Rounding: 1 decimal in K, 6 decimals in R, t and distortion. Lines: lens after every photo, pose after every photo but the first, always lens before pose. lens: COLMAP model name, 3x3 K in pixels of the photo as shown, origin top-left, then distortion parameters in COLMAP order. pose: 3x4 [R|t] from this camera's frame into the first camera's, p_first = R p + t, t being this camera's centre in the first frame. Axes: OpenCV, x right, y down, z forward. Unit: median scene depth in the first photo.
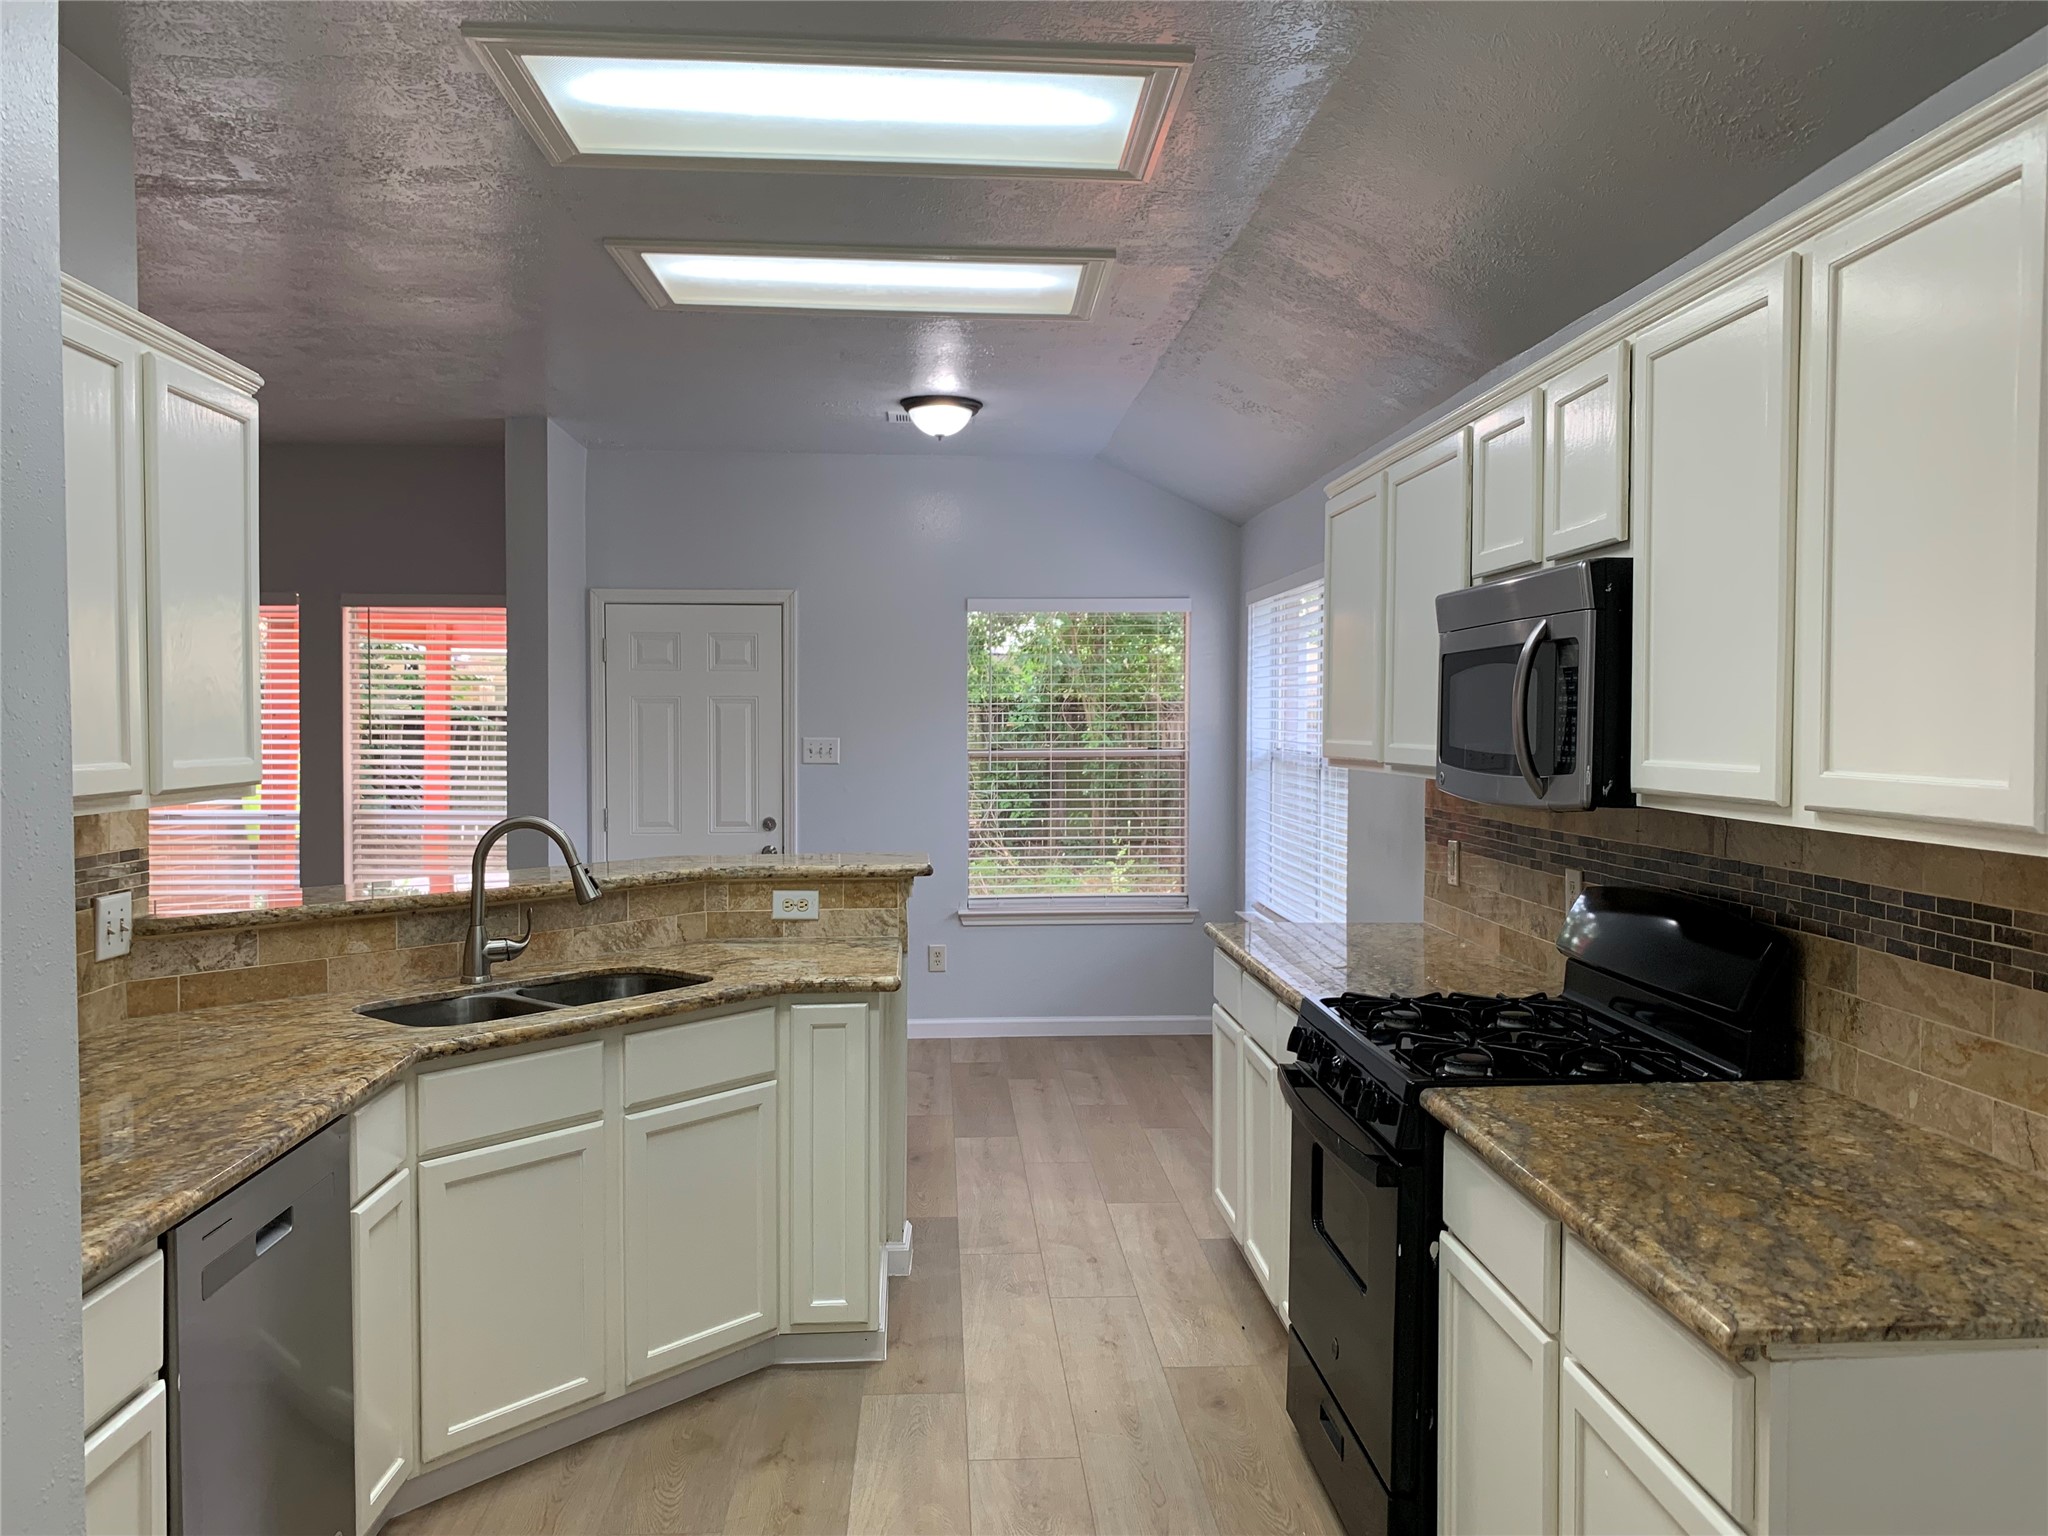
lens RADIAL K [[1570.7, 0, 1028.8], [0, 1570.7, 761.8], [0, 0, 1]] dist [0.013218, -0.026678]
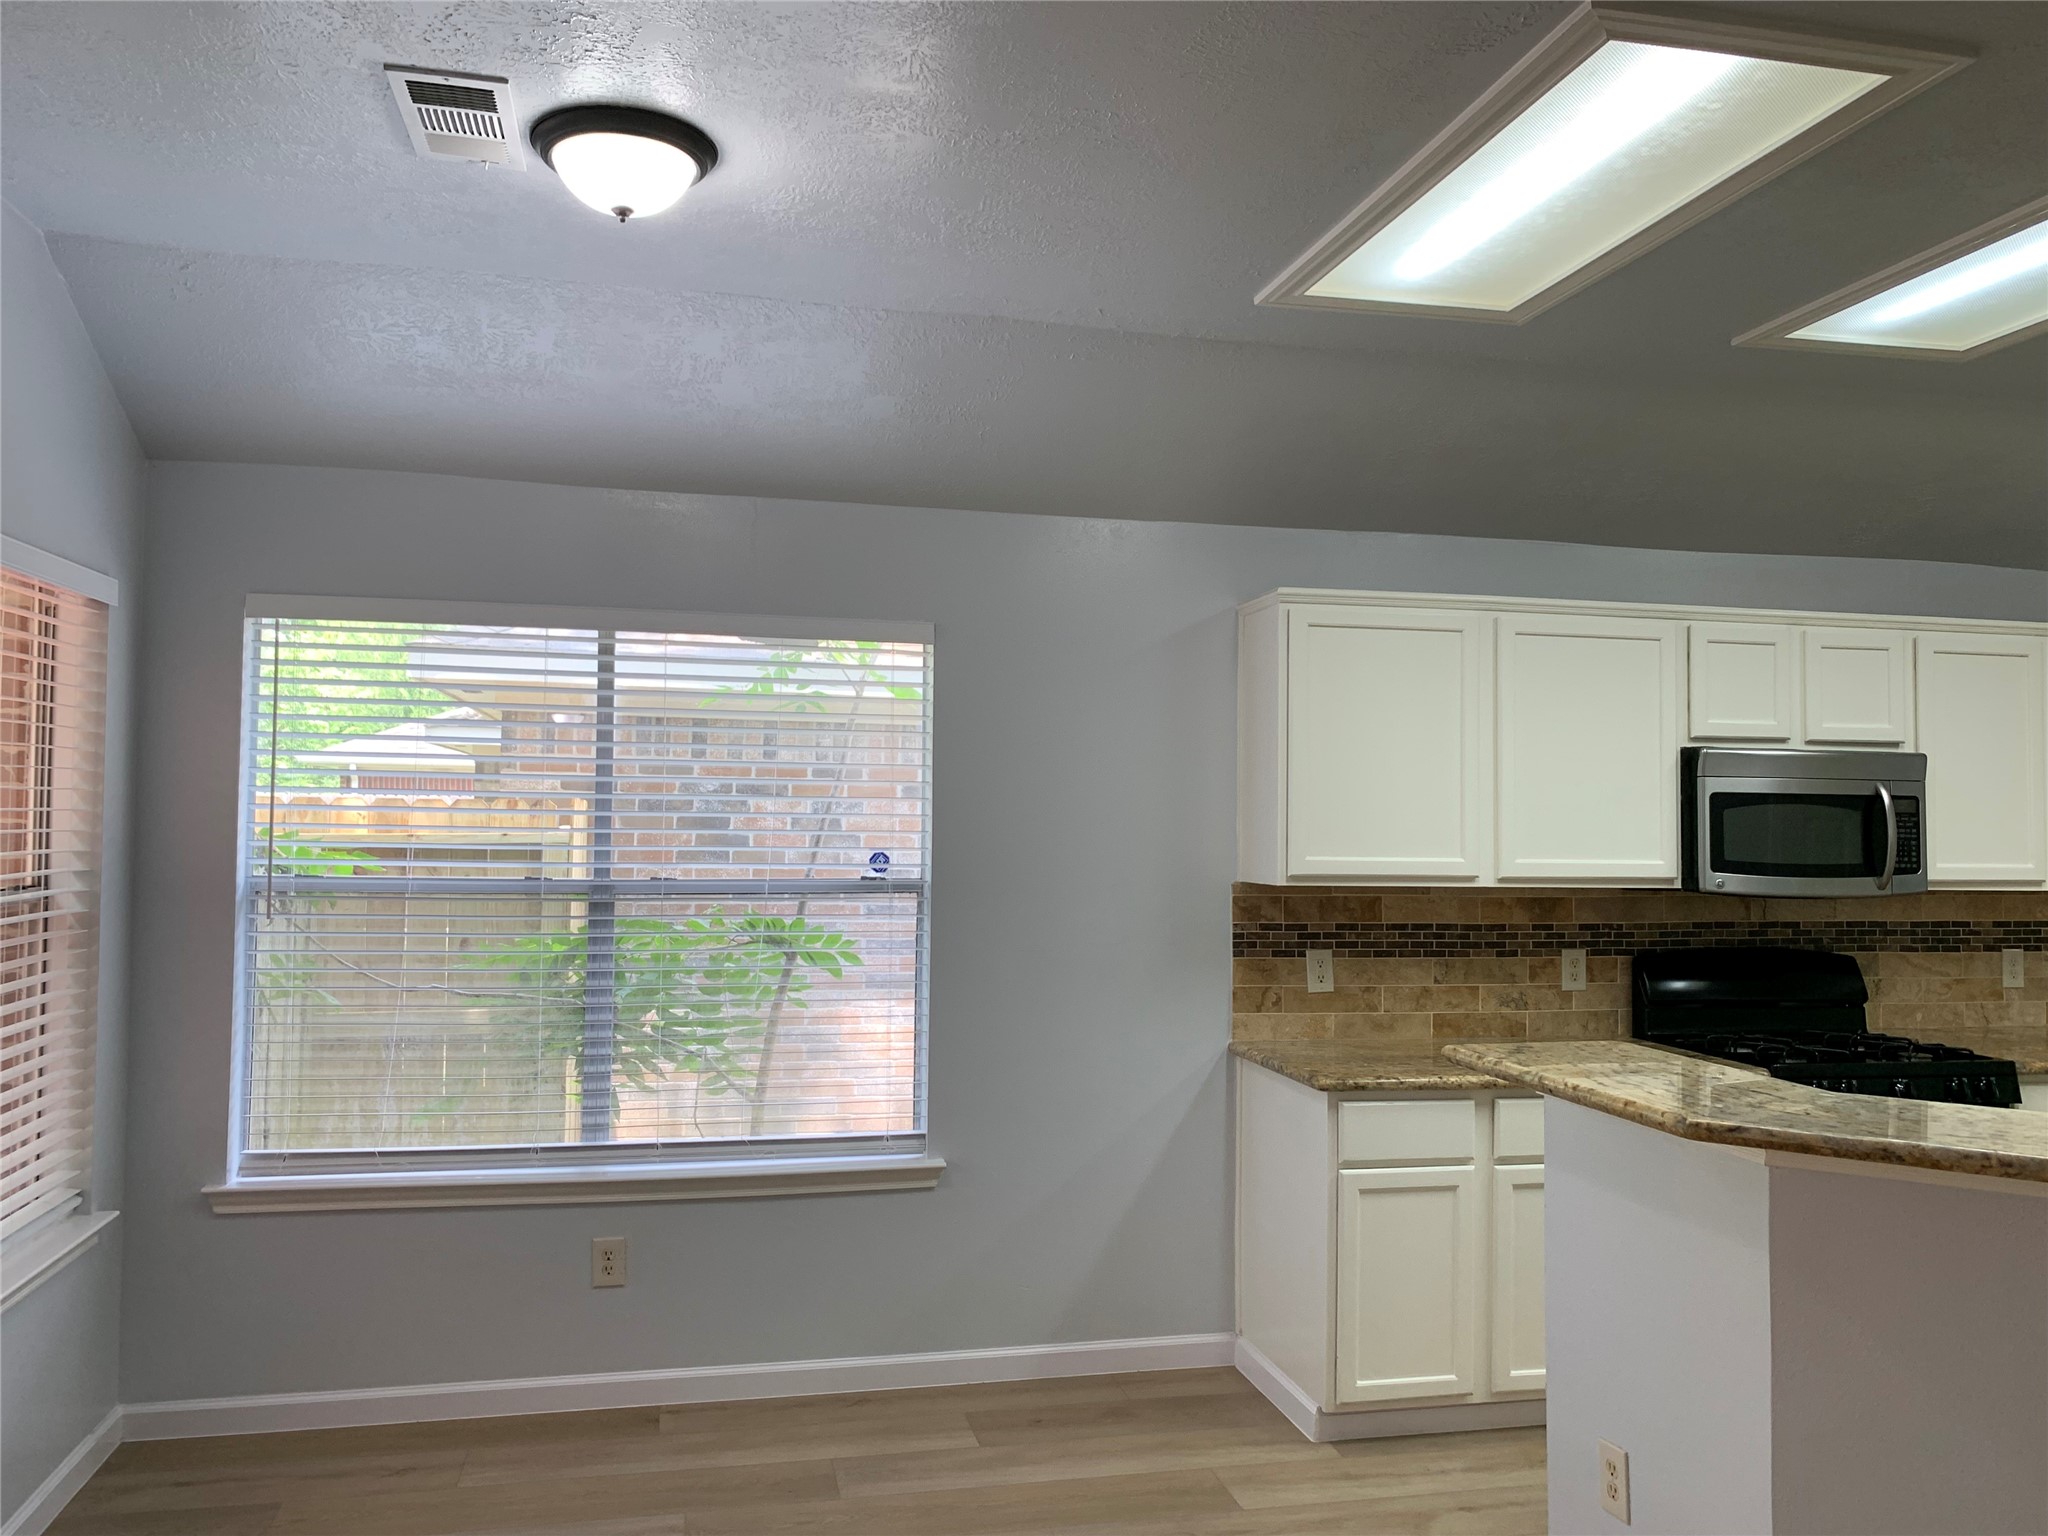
lens RADIAL K [[1570.7, 0, 1023.9], [0, 1570.7, 766.5], [0, 0, 1]] dist [0.013218, -0.026678]
pose [[-0.161040, 0.025191, 0.986626, -1.401368], [0.011746, 0.999652, -0.023607, -0.094424], [-0.986878, 0.007787, -0.161279, 2.595918]]
